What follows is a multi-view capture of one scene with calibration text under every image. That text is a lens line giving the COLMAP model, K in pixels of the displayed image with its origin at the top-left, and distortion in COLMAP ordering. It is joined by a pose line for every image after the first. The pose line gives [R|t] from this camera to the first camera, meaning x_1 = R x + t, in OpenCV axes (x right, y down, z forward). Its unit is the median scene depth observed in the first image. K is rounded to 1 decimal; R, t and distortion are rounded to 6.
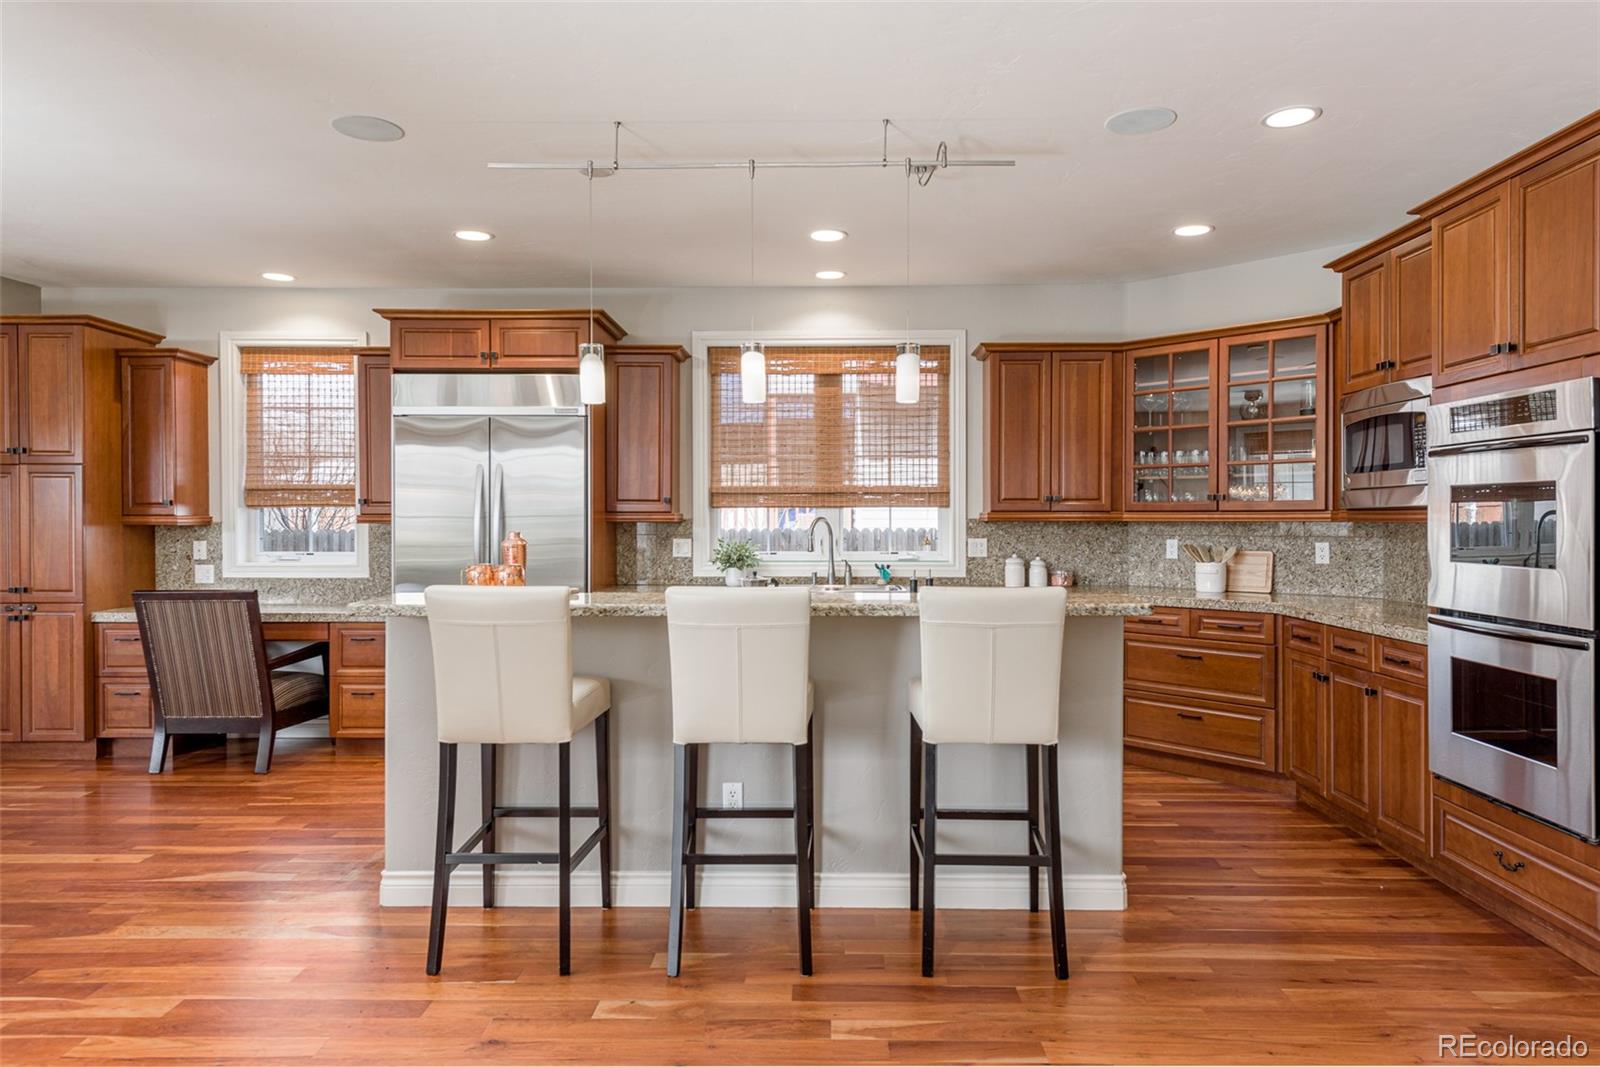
lens RADIAL K [[1014.2, 0, 802.6], [0, 1014.2, 529.6], [0, 0, 1]] dist [0.024028, -0.003044]
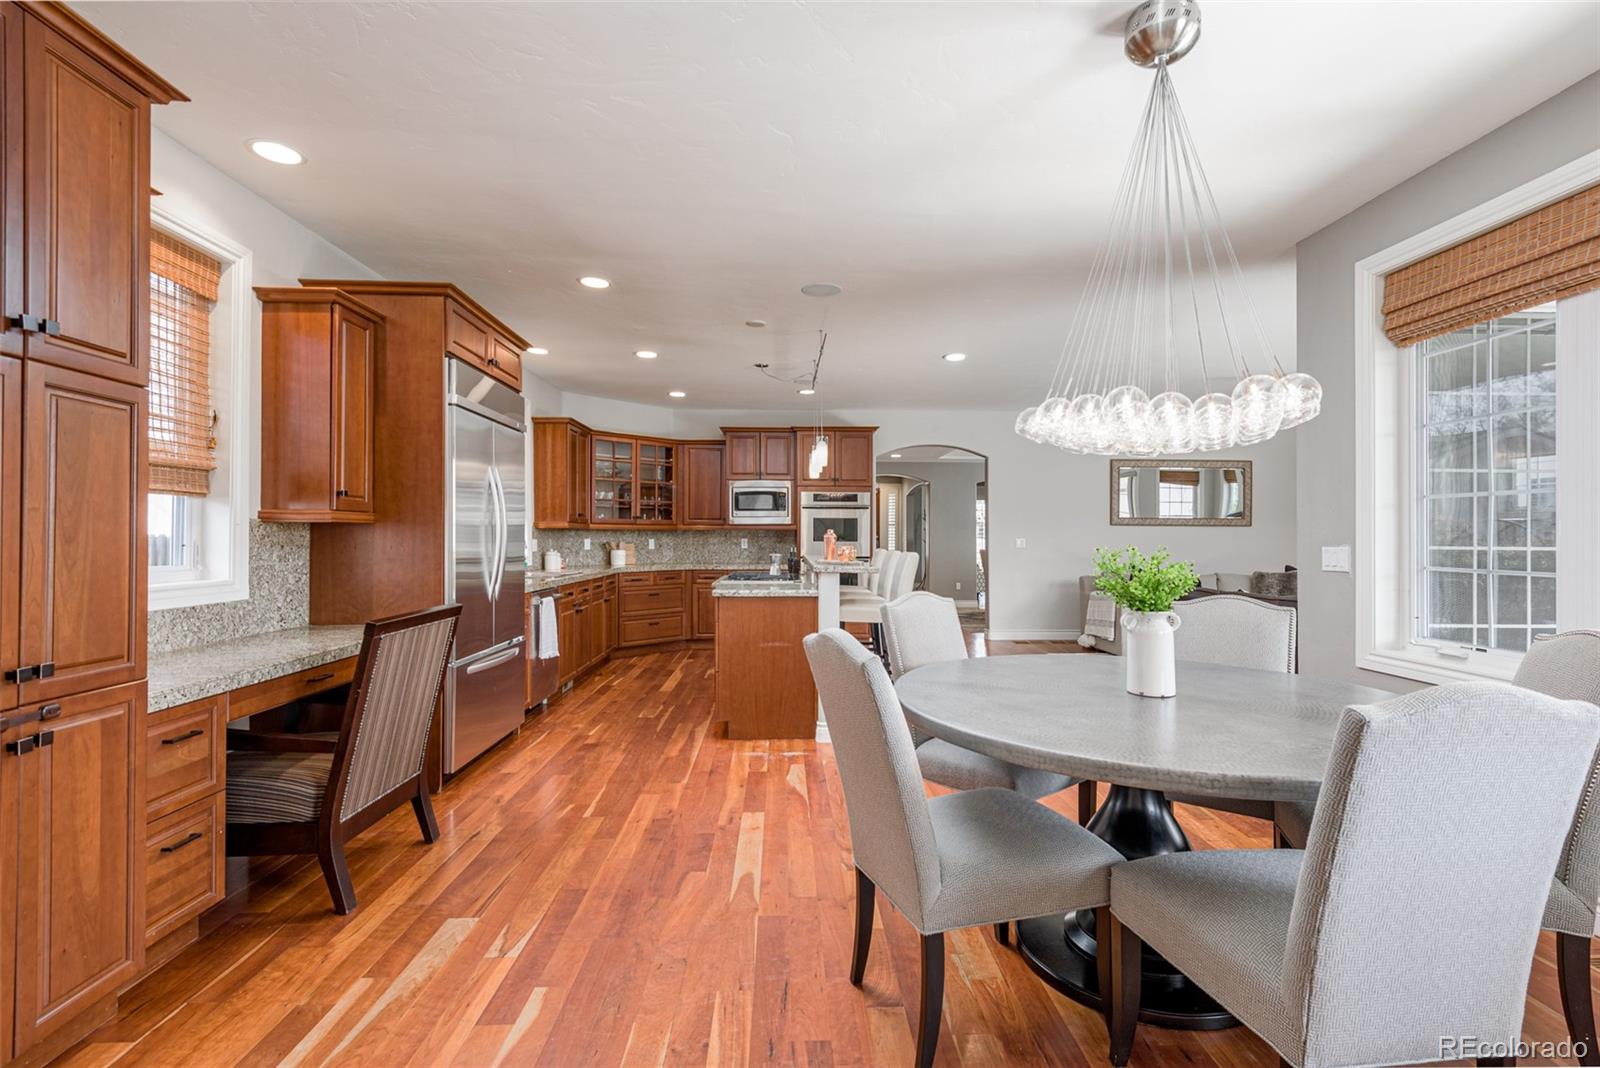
lens RADIAL K [[775.7, 0, 801.2], [0, 775.7, 535.8], [0, 0, 1]] dist [0.002110, 0.000227]
pose [[-0.064344, 0.000827, 0.997927, -1.077450], [0.010128, 0.999949, -0.000175, 0.008108], [-0.997876, 0.010096, -0.064349, 0.713861]]
